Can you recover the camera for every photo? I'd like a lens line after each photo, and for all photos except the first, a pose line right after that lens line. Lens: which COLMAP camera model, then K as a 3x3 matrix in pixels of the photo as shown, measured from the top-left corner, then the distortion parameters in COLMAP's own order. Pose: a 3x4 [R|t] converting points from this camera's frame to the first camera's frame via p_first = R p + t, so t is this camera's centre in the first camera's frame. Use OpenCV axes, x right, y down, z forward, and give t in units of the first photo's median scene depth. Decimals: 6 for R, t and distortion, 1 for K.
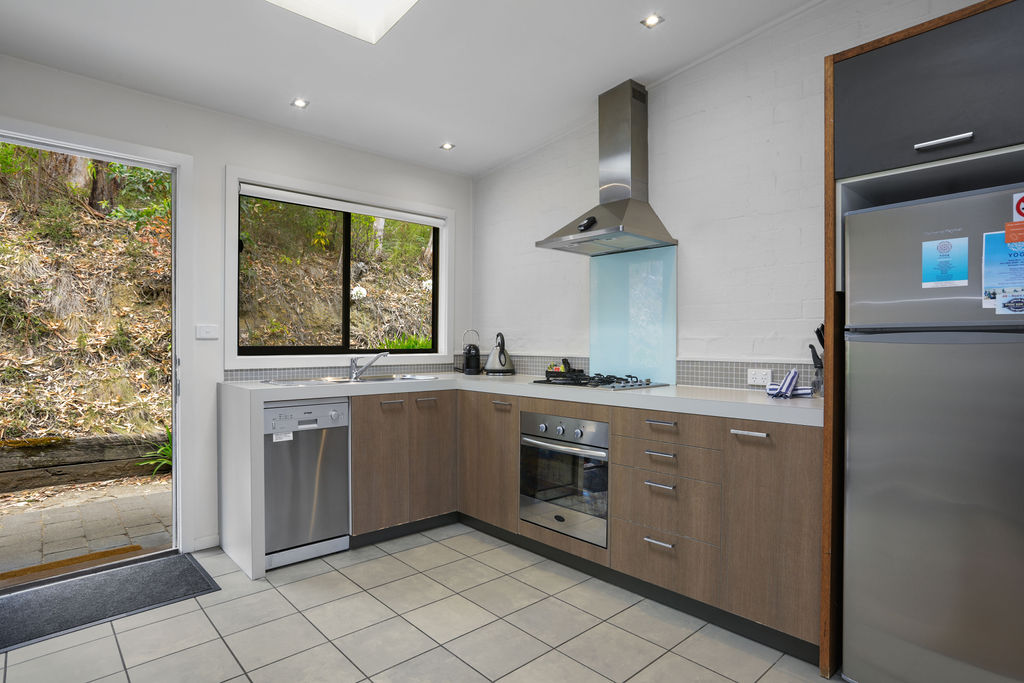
lens RADIAL K [[553.0, 0, 510.8], [0, 553.0, 343.0], [0, 0, 1]] dist [0.002457, 0.001184]
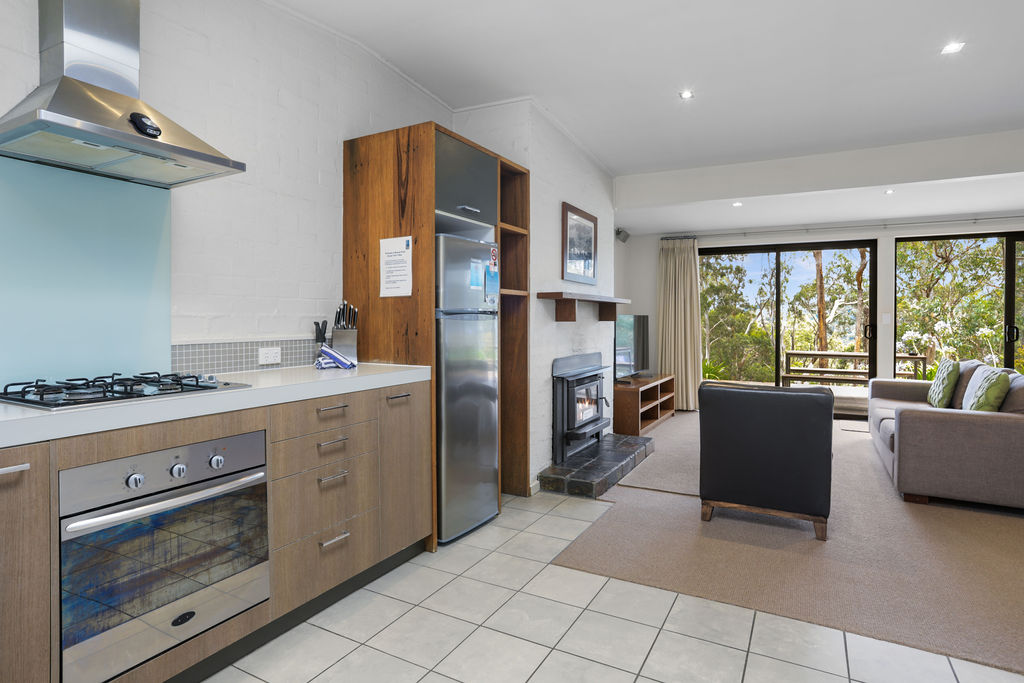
lens RADIAL K [[553.0, 0, 510.9], [0, 553.0, 332.3], [0, 0, 1]] dist [0.002457, 0.001184]
pose [[-0.311529, -0.022446, 0.949971, -0.605865], [0.003234, 0.999690, 0.024682, -0.002580], [-0.950231, 0.010761, -0.311360, 0.889787]]
